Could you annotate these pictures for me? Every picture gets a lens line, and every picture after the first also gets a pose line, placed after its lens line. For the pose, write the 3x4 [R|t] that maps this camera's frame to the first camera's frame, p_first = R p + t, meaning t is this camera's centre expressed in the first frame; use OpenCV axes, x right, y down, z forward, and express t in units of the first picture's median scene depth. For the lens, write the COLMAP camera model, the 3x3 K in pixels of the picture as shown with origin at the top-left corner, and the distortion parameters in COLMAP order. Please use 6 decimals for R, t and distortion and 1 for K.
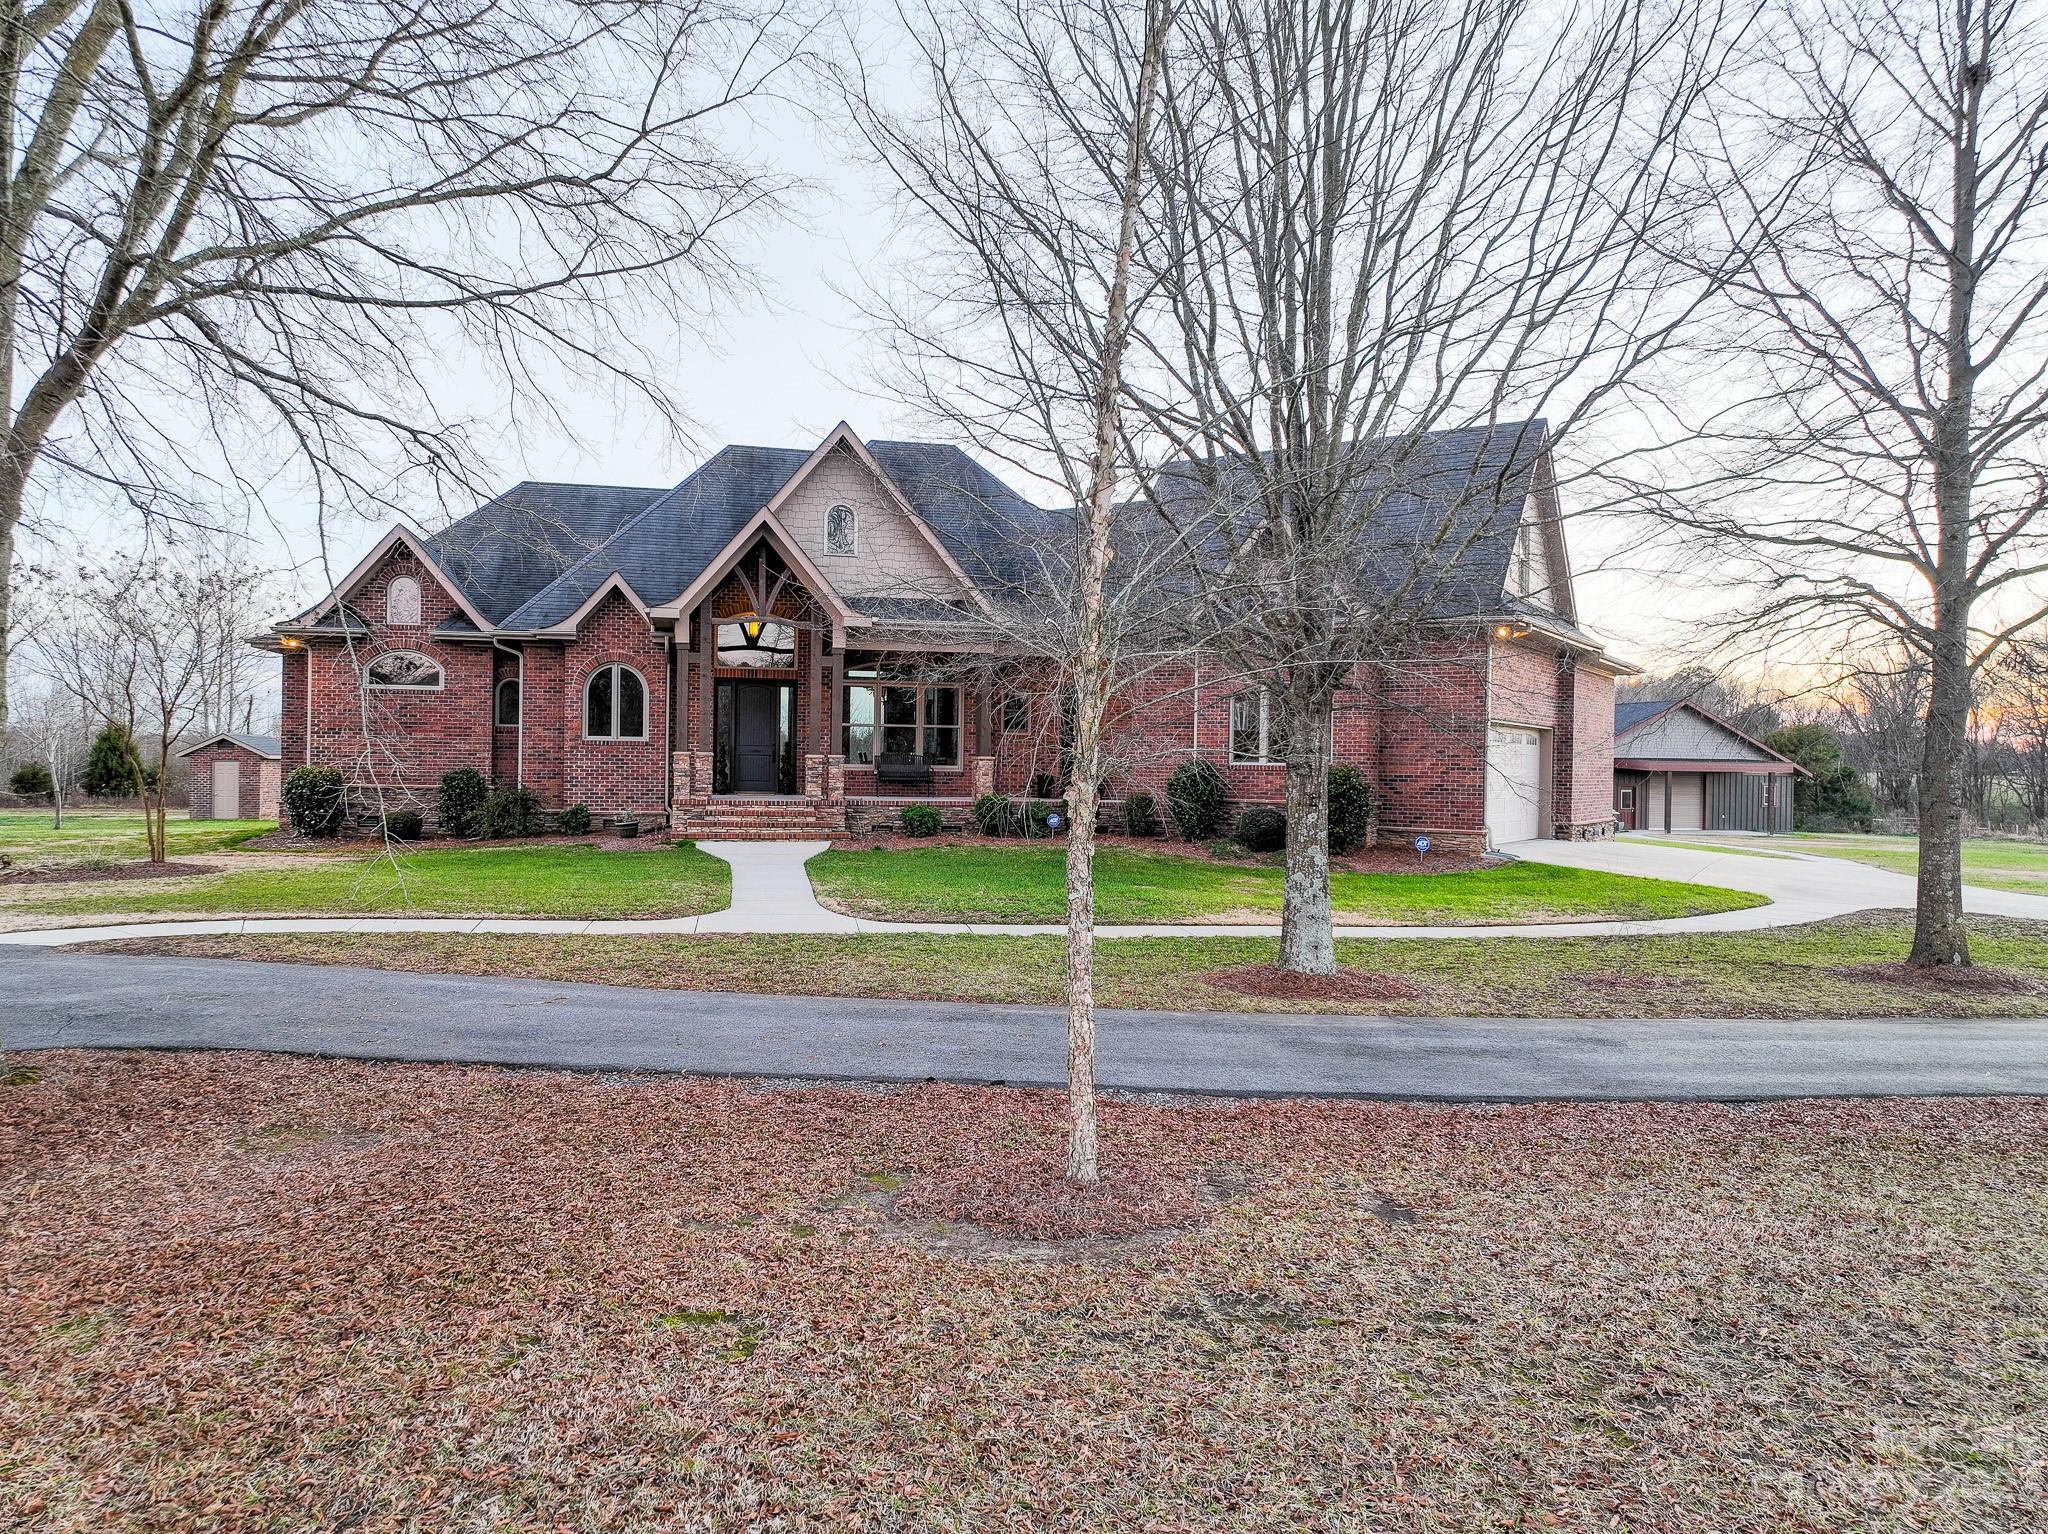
lens RADIAL K [[1429.9, 0, 1024.1], [0, 1429.9, 766.9], [0, 0, 1]] dist [-0.005056, -0.001299]
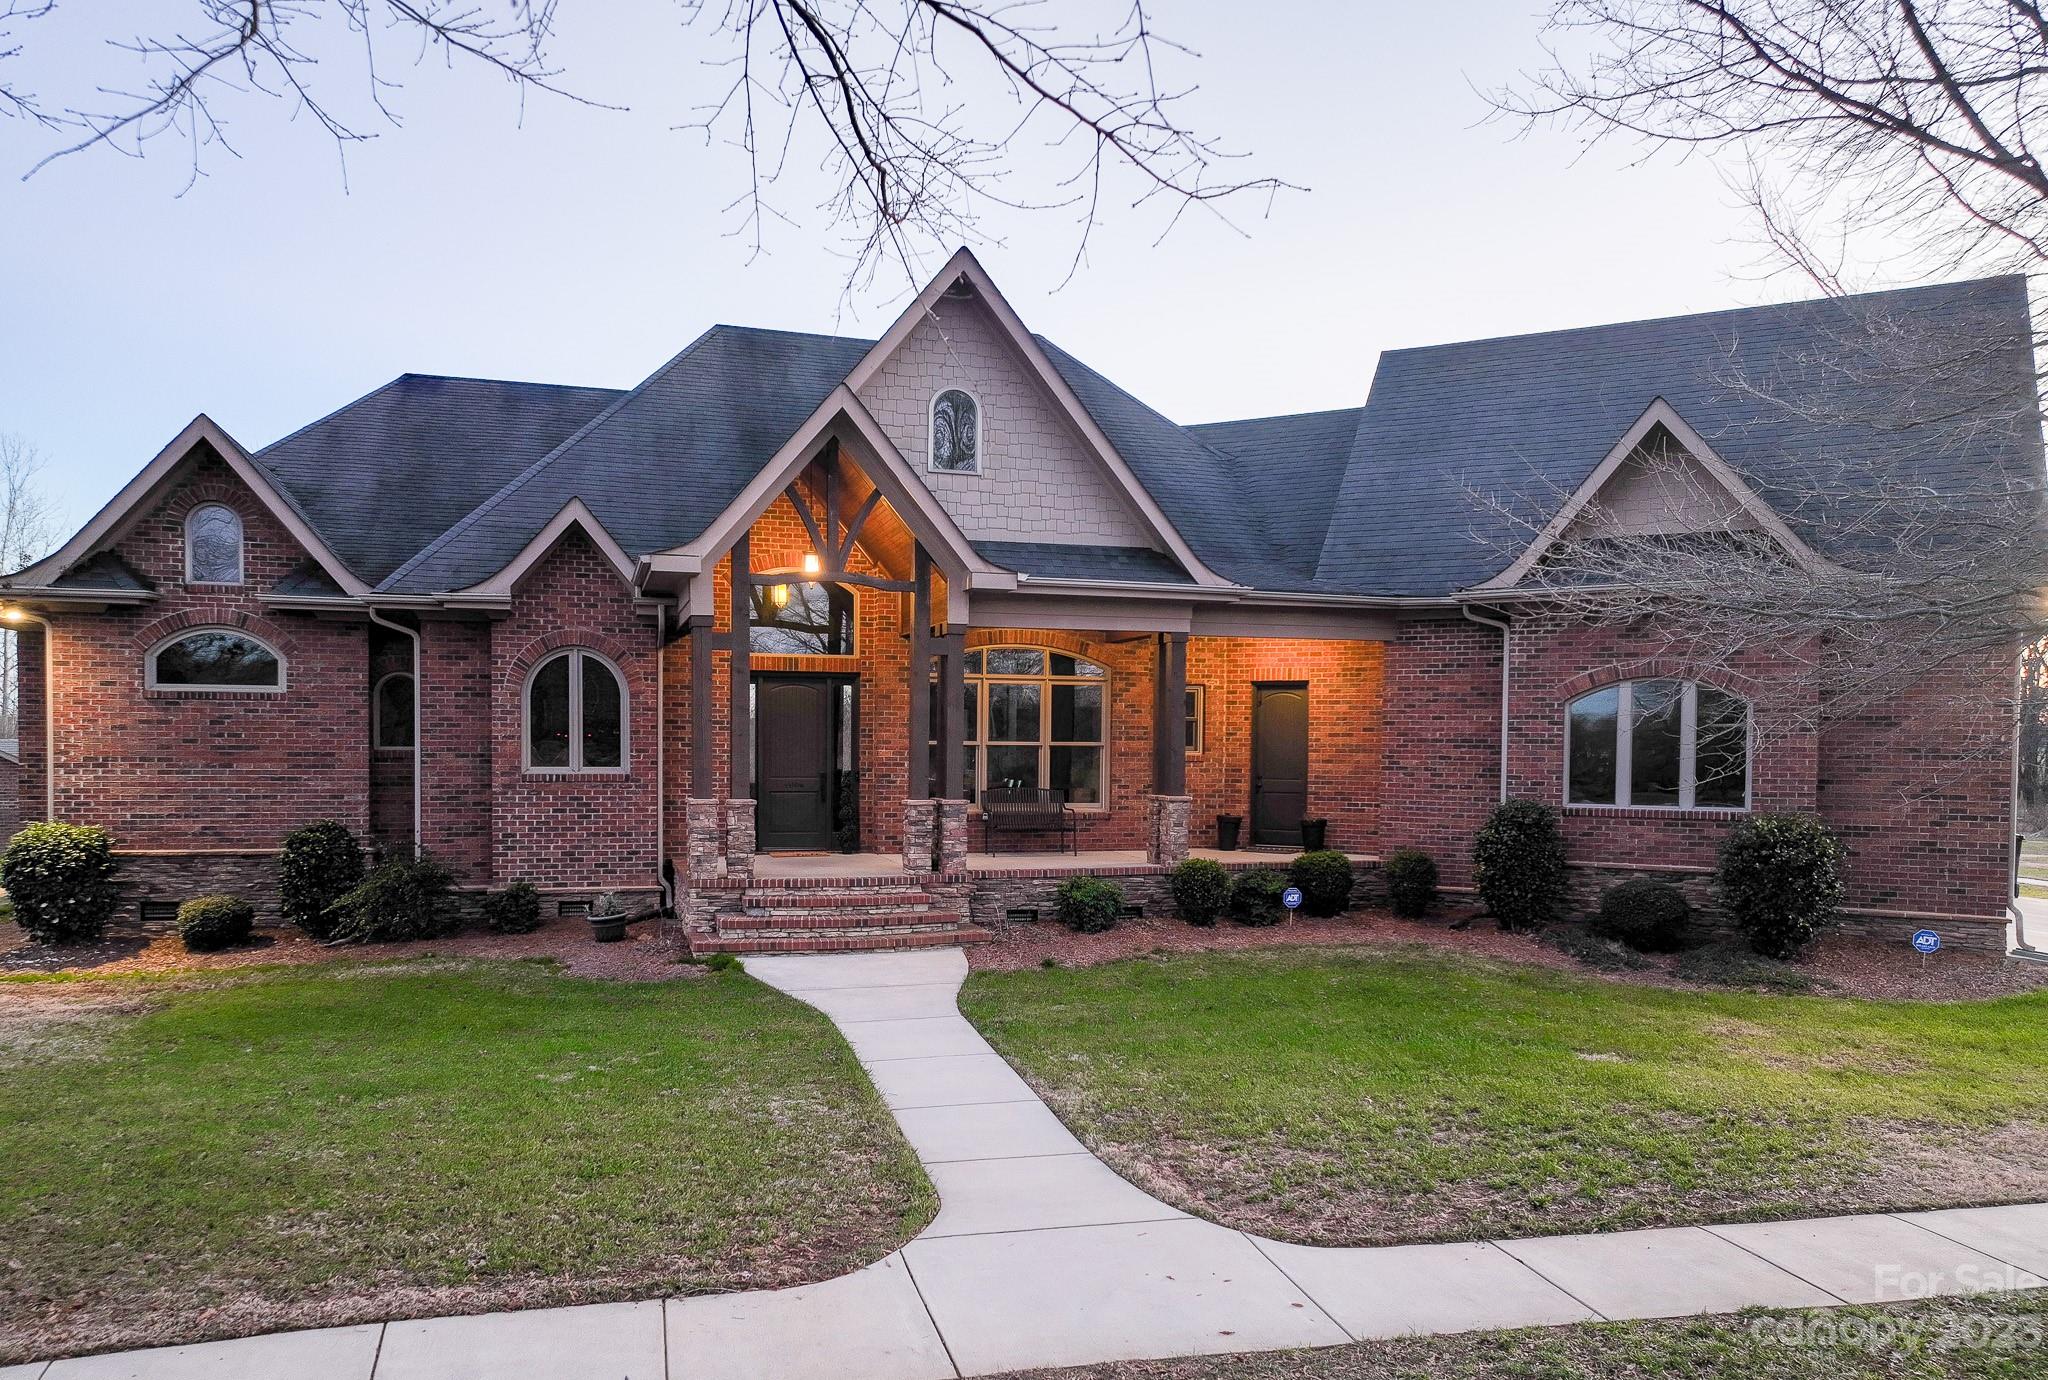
lens RADIAL K [[1423.1, 0, 1021.5], [0, 1423.1, 777.1], [0, 0, 1]] dist [0.006630, 0.001932]
pose [[0.996669, -0.008069, 0.081157, -0.145490], [0.005943, 0.999634, 0.026409, -0.032473], [-0.081340, -0.025838, 0.996351, 0.373214]]
